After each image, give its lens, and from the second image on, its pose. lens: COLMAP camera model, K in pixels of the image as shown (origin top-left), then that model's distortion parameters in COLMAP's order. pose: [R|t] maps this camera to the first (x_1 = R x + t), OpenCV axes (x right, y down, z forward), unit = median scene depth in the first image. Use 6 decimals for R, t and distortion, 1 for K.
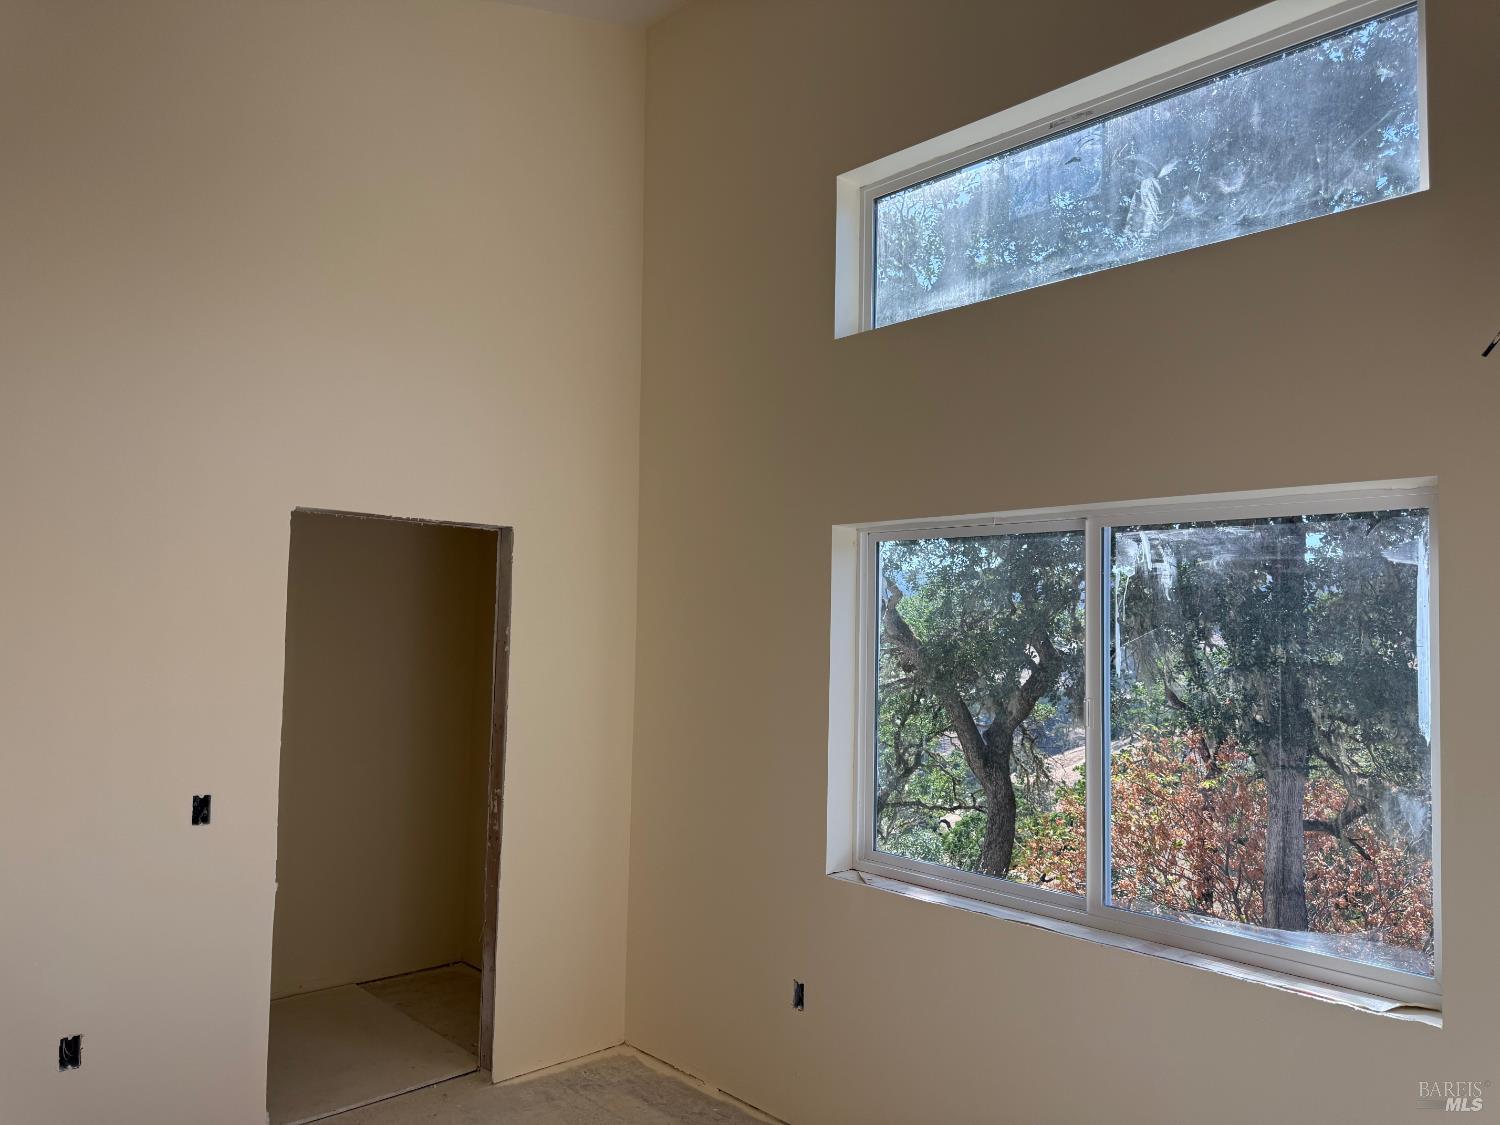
lens RADIAL K [[1048.6, 0, 750.0], [0, 1048.6, 562.5], [0, 0, 1]] dist [0.051608, -0.076383]
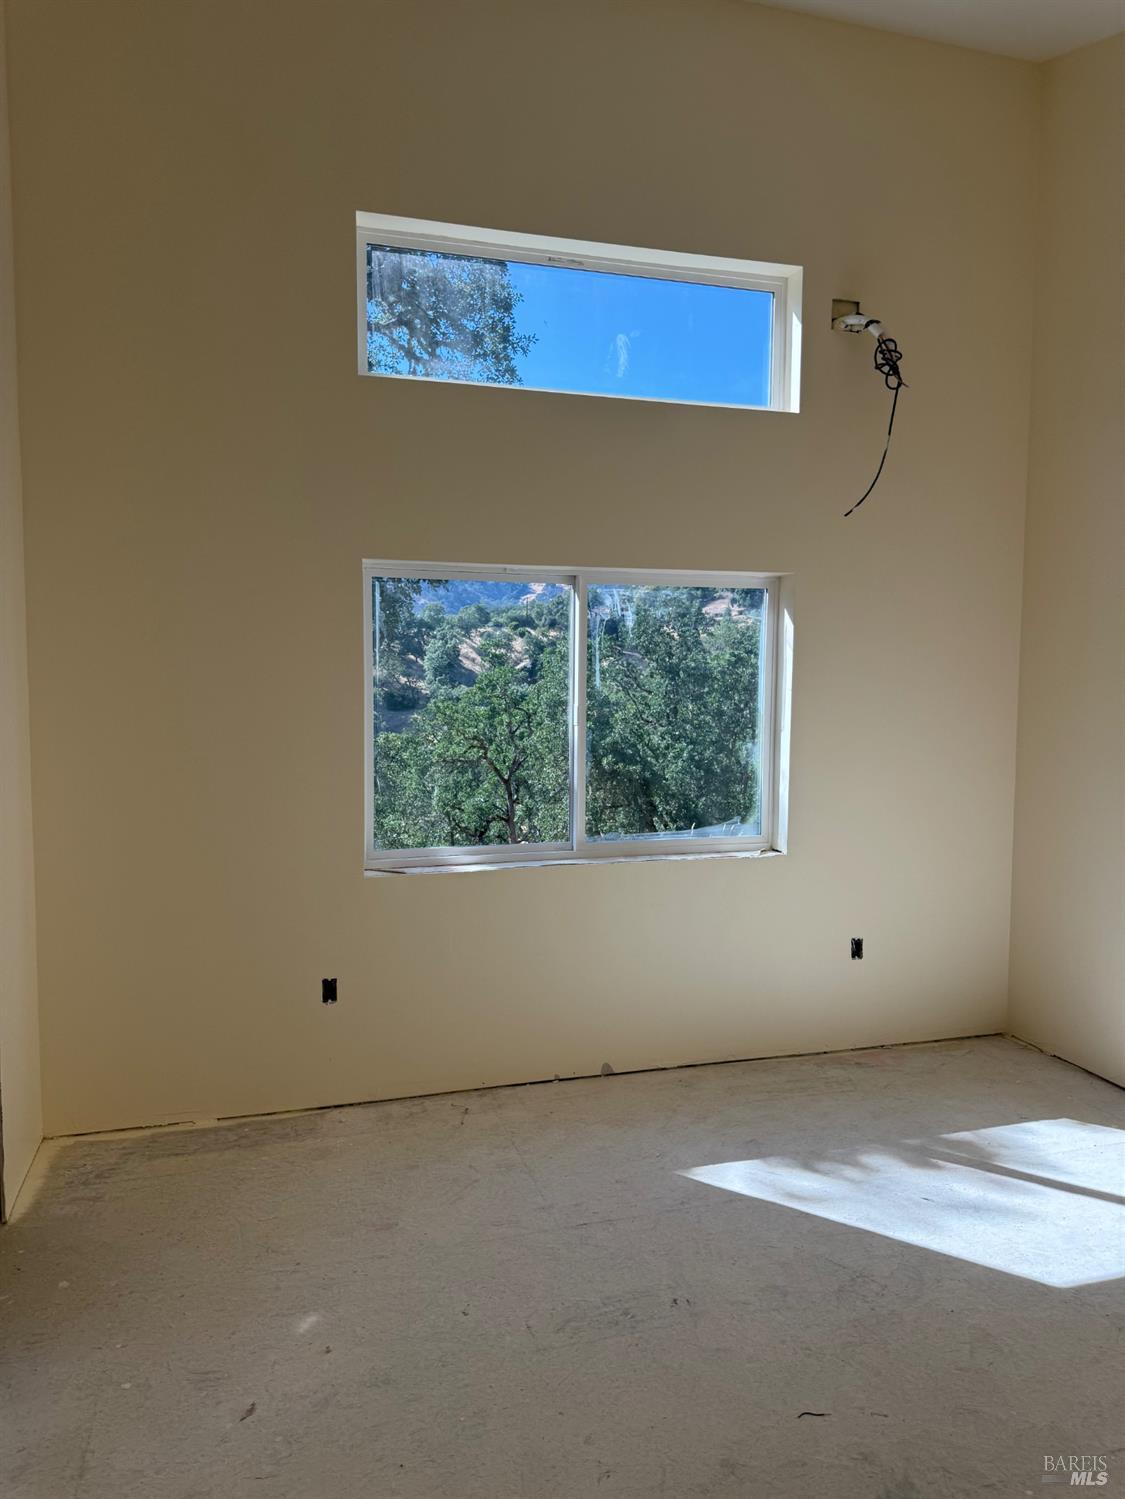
lens RADIAL K [[1047.9, 0, 557.0], [0, 1047.9, 759.1], [0, 0, 1]] dist [0.051608, -0.076383]
pose [[0.449248, -0.095368, 0.888302, -0.975662], [-0.050599, 0.989974, 0.131874, 0.016497], [-0.891973, -0.104191, 0.439918, 0.402855]]
